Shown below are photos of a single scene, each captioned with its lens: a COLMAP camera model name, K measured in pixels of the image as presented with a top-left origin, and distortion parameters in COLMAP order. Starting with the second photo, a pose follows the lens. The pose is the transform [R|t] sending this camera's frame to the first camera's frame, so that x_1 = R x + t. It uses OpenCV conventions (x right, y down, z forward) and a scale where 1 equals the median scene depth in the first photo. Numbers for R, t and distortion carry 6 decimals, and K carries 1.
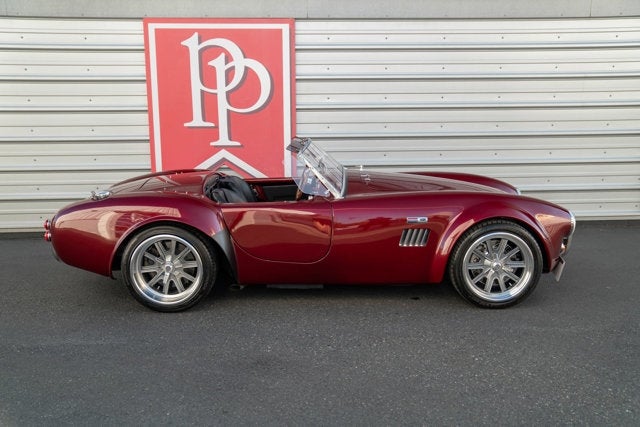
lens RADIAL K [[628.2, 0, 332.6], [0, 628.2, 215.7], [0, 0, 1]] dist [-0.024188, 0.188399]
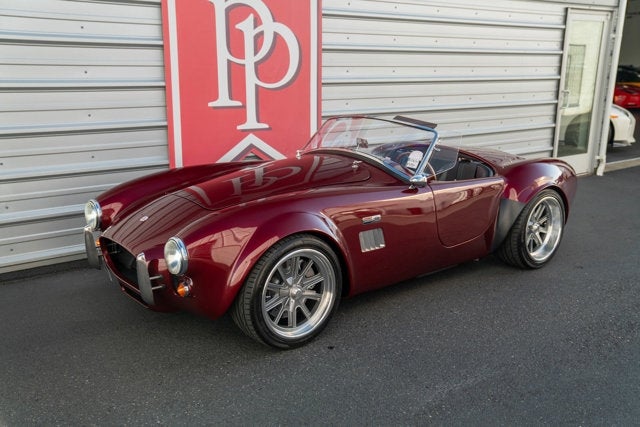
lens RADIAL K [[628.2, 0, 332.6], [0, 628.2, 215.7], [0, 0, 1]] dist [-0.024188, 0.188399]
pose [[0.830741, -0.120310, 0.543503, -0.554286], [0.100101, 0.992736, 0.066749, -0.044928], [-0.547585, -0.001046, 0.836749, 0.265617]]
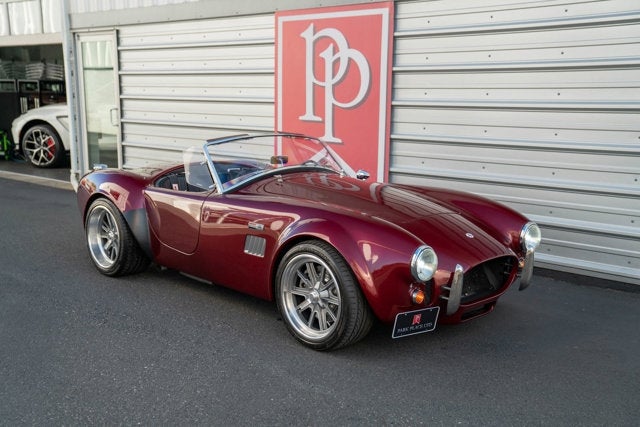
lens RADIAL K [[759.5, 0, 320.0], [0, 759.5, 213.5], [0, 0, 1]] dist [0.093729, 0.029791]
pose [[0.680875, 0.129614, -0.720839, 0.667654], [-0.157116, 0.987152, 0.029095, -0.037783], [0.715349, 0.093445, 0.692491, 0.217113]]
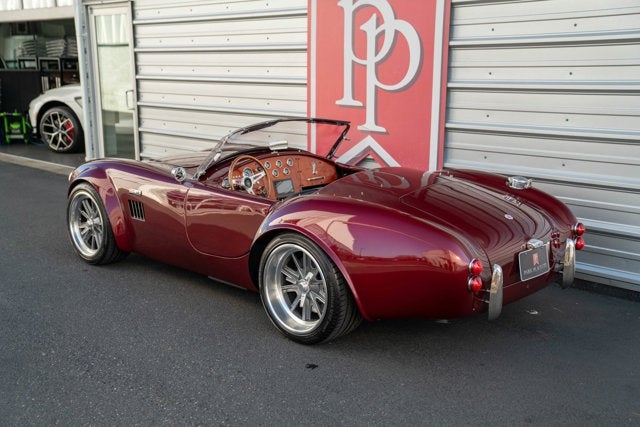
lens RADIAL K [[759.5, 0, 320.0], [0, 759.5, 213.5], [0, 0, 1]] dist [0.093729, 0.029791]
pose [[0.644740, 0.155125, -0.748496, 0.536511], [-0.157633, 0.985127, 0.068384, -0.065905], [0.747972, 0.073898, 0.659604, 0.330484]]
